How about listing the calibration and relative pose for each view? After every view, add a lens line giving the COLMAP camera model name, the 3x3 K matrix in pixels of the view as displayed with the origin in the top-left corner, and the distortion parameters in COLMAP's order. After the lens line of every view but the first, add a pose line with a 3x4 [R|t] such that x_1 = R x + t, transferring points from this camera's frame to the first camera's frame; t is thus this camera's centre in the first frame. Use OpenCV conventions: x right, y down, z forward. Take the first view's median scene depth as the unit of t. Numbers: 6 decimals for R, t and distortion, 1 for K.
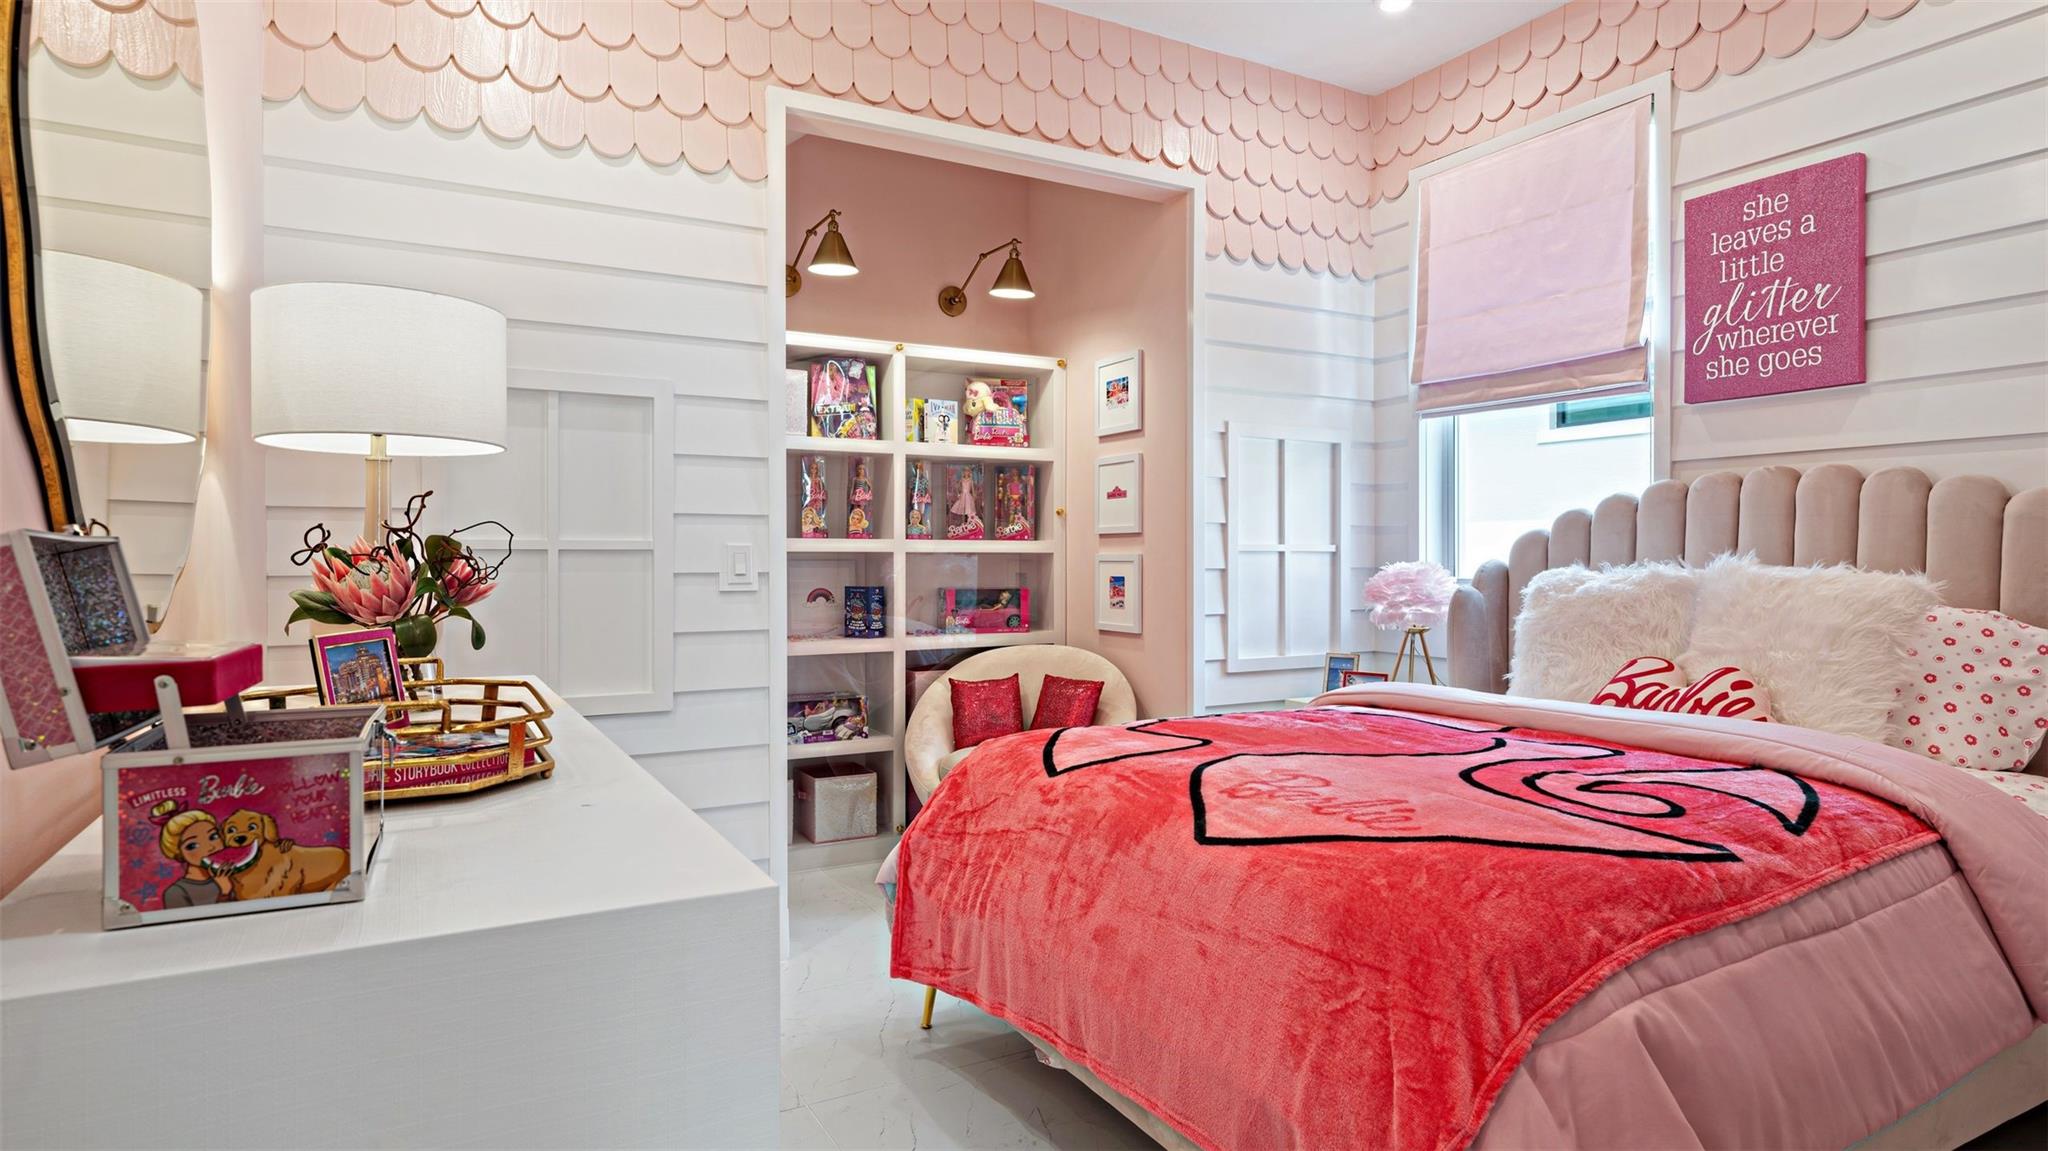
lens RADIAL K [[1116.8, 0, 1016.4], [0, 1116.8, 568.9], [0, 0, 1]] dist [0.007860, -0.001693]
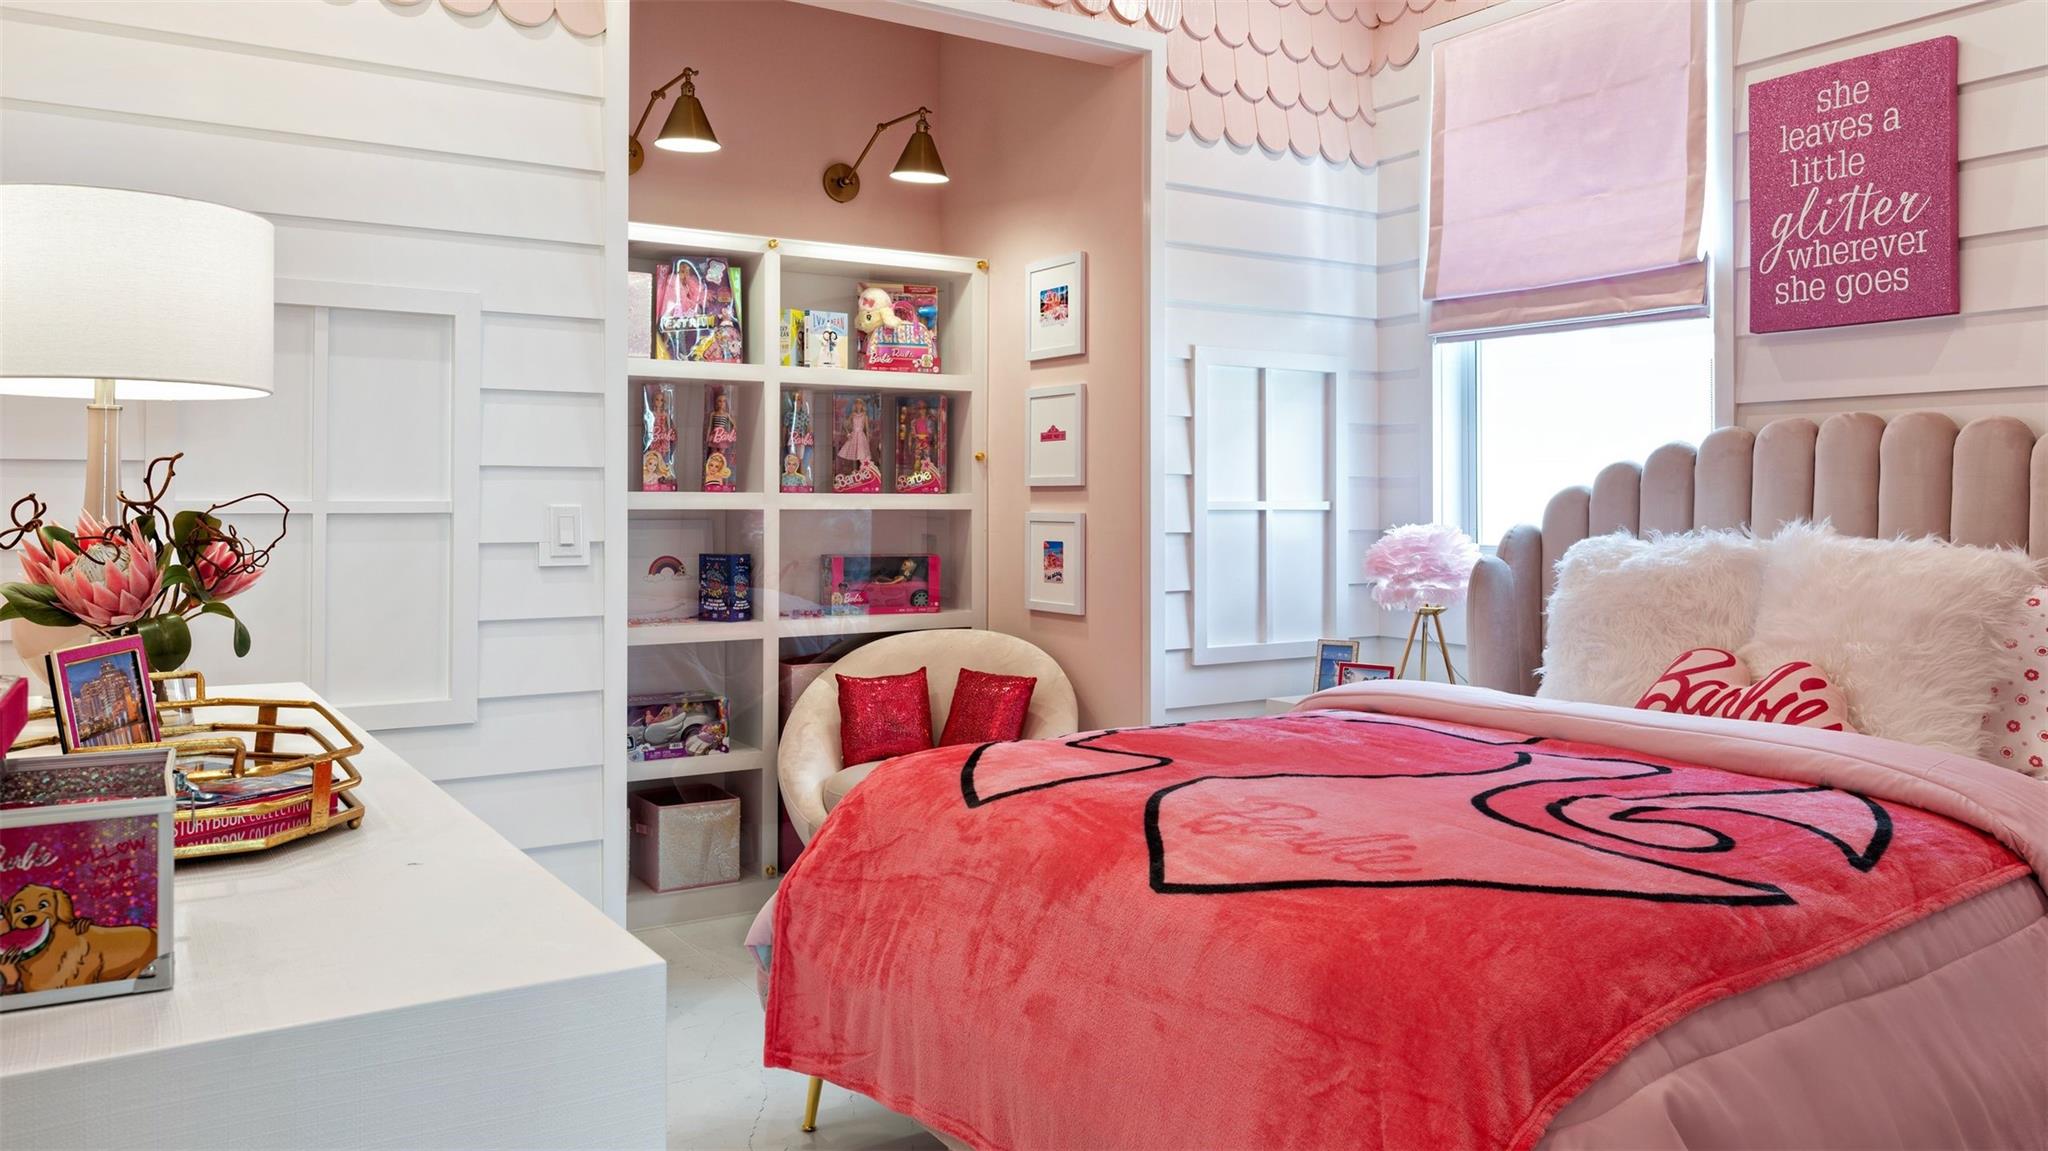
lens RADIAL K [[1252.6, 0, 1028.9], [0, 1252.6, 582.3], [0, 0, 1]] dist [0.006778, -0.001605]
pose [[0.997892, 0.003066, 0.064823, 0.015345], [-0.002070, 0.999879, -0.015413, 0.044877], [-0.064863, 0.015246, 0.997778, 0.120458]]
